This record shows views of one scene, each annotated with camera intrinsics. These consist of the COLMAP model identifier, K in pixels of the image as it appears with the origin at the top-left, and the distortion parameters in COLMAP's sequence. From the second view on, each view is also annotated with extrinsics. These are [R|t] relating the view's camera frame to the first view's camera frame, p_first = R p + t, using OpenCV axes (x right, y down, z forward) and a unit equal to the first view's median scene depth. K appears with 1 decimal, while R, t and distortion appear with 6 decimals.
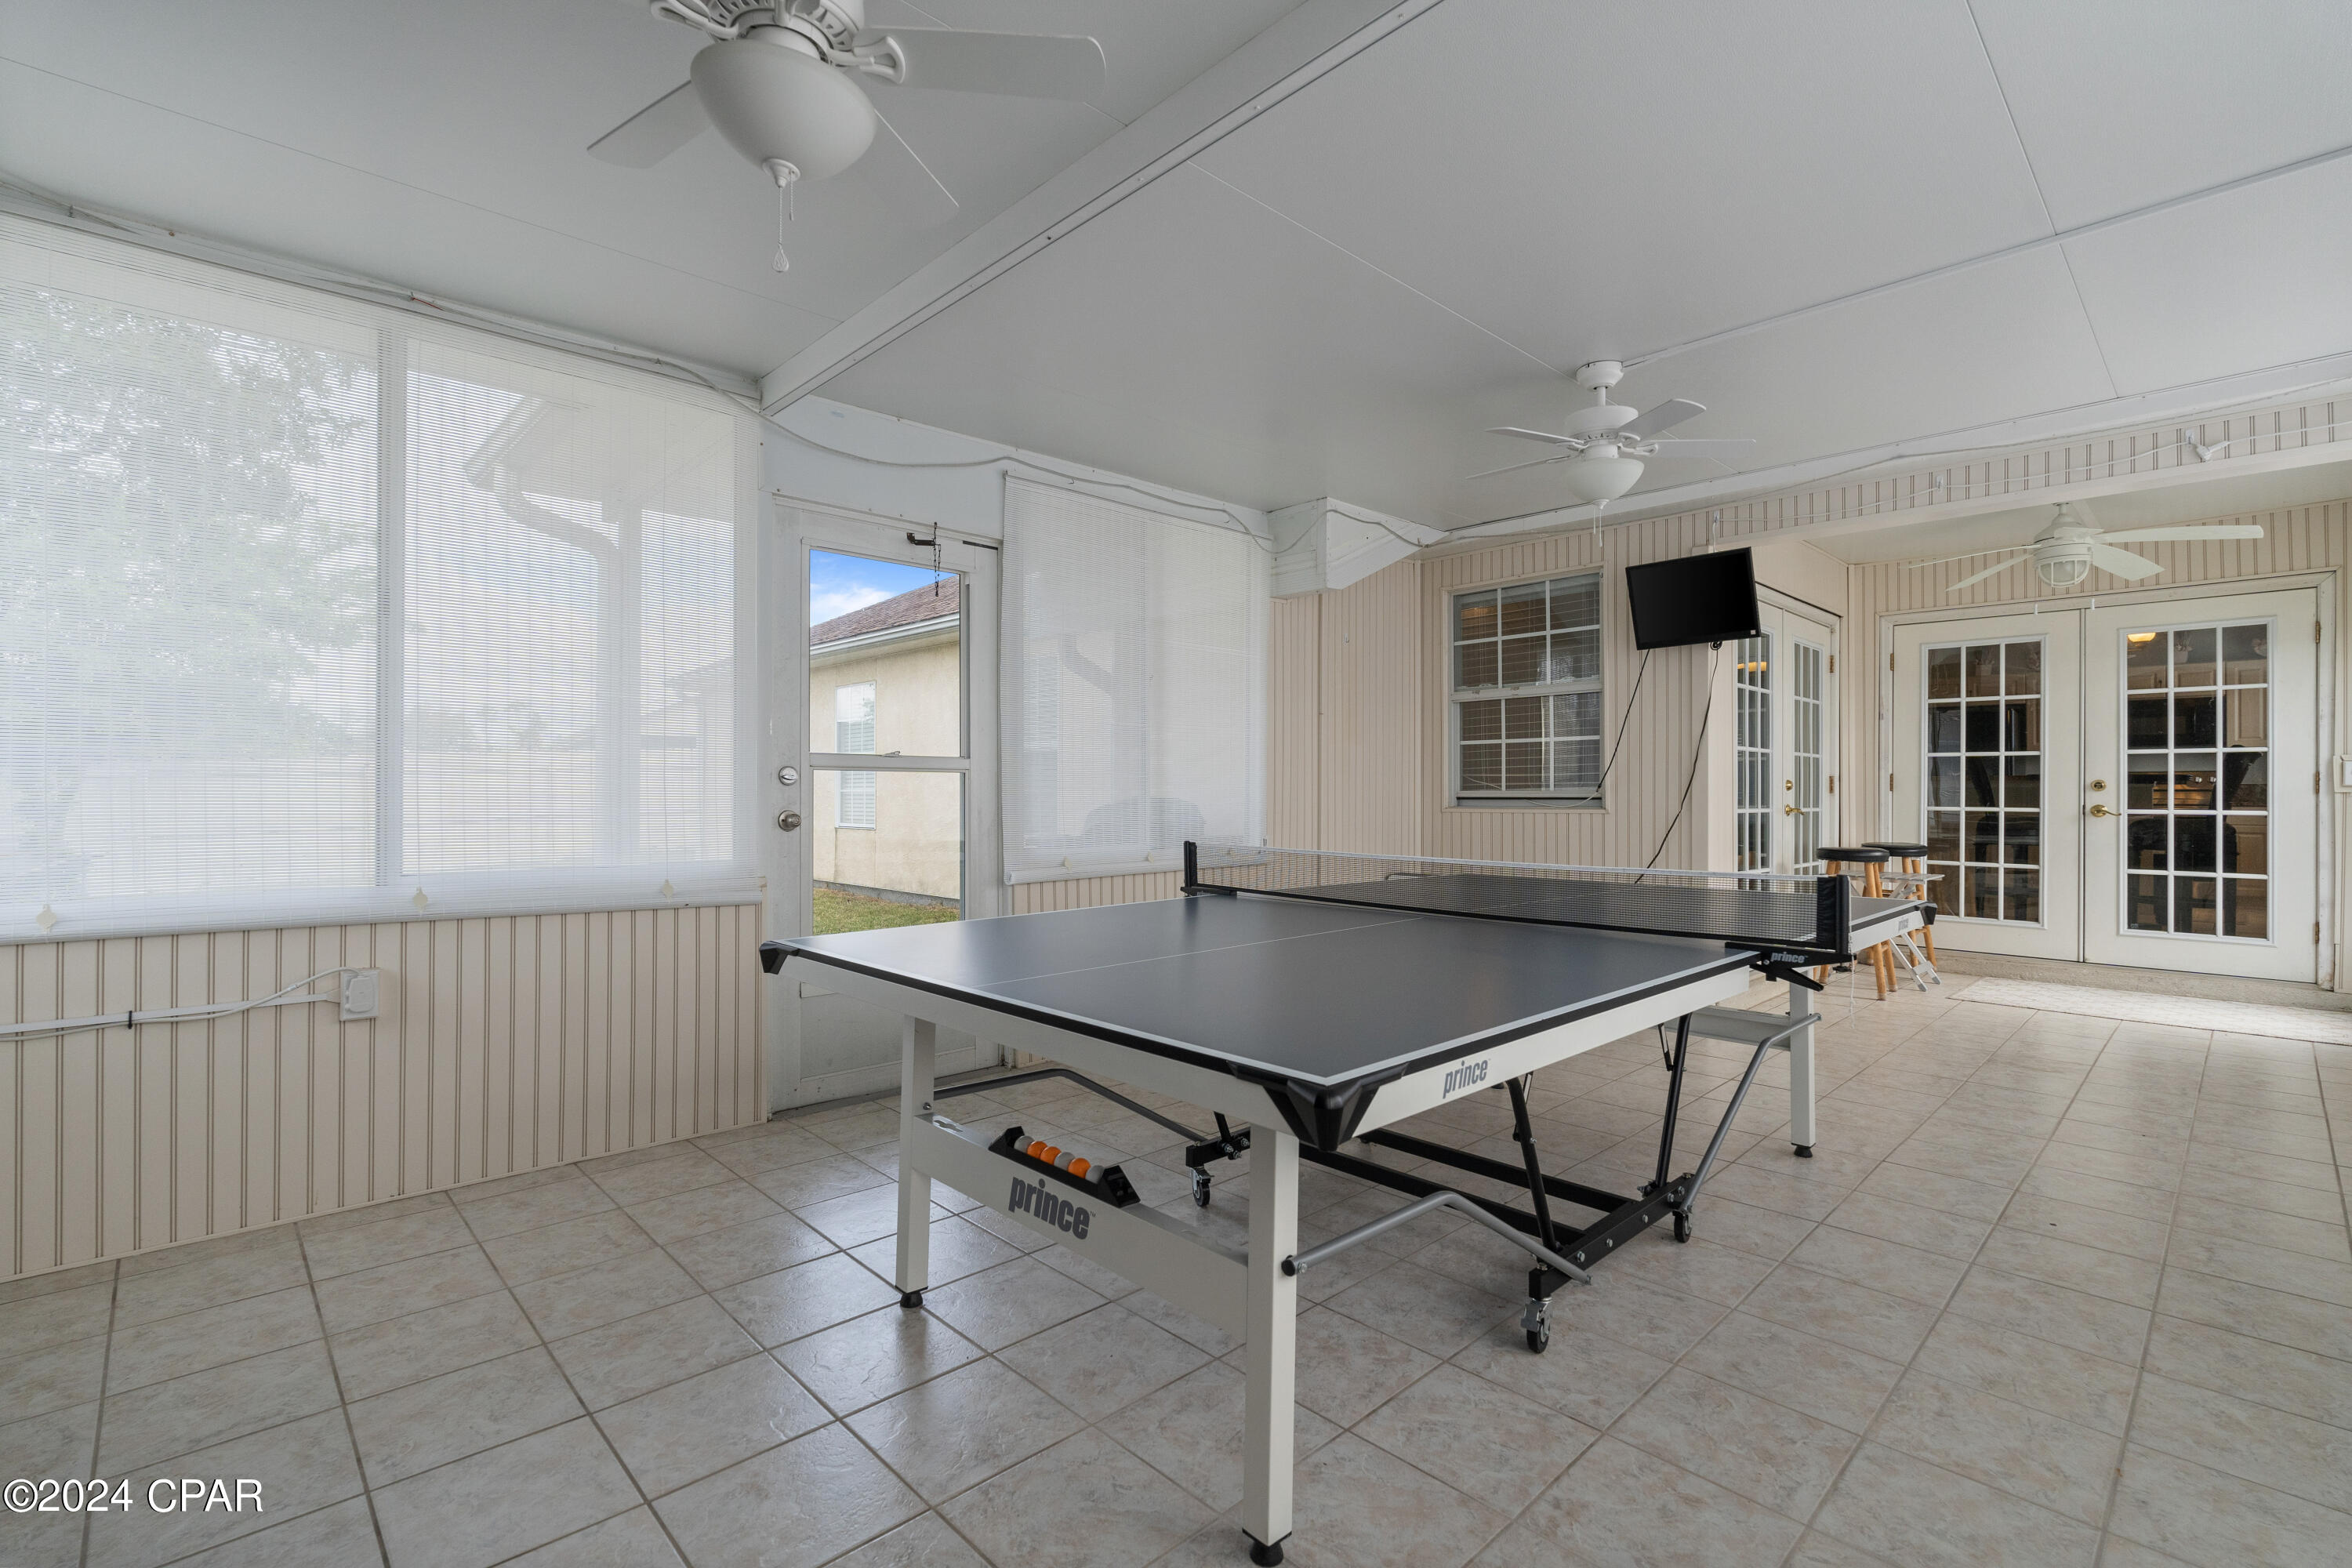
lens RADIAL K [[1045.6, 0, 1181.0], [0, 1045.6, 776.3], [0, 0, 1]] dist [-0.002200, 0.000284]
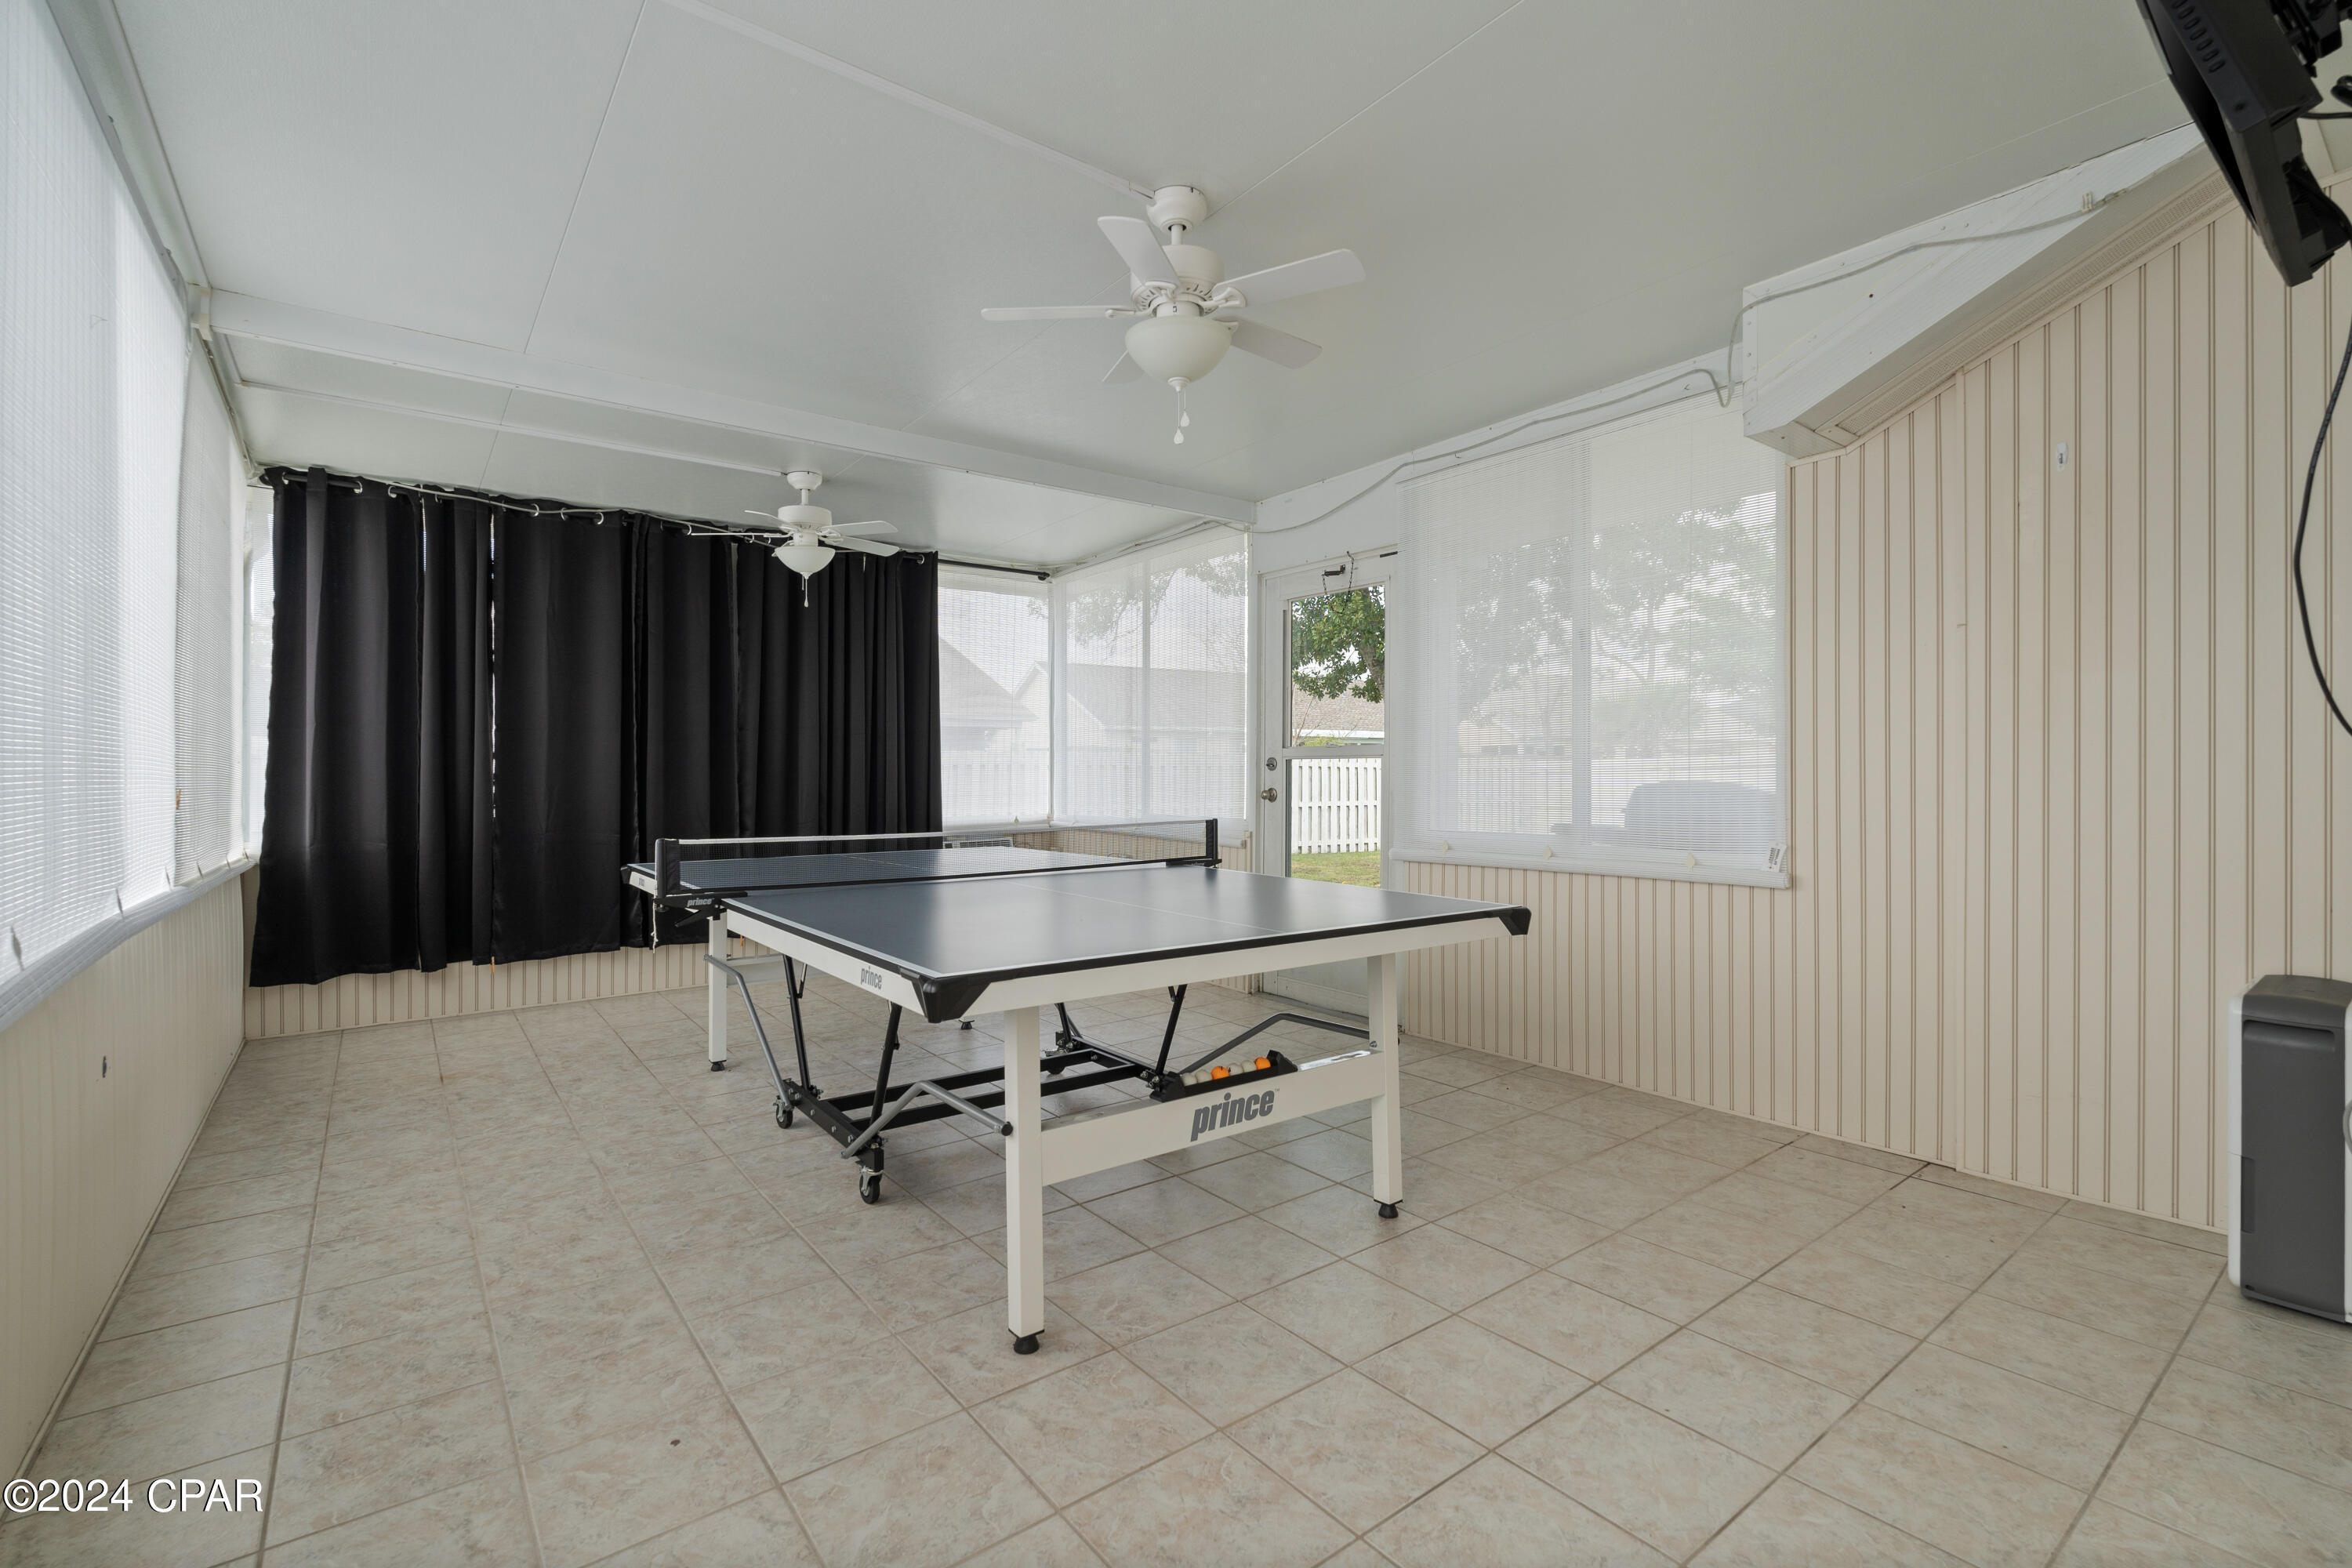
lens RADIAL K [[1045.6, 0, 1181.0], [0, 1045.6, 776.3], [0, 0, 1]] dist [-0.002200, 0.000284]
pose [[-0.109489, -0.001053, -0.993987, 1.586749], [0.012870, 0.999914, -0.002477, 0.024303], [0.993905, -0.013064, -0.109466, 1.523514]]
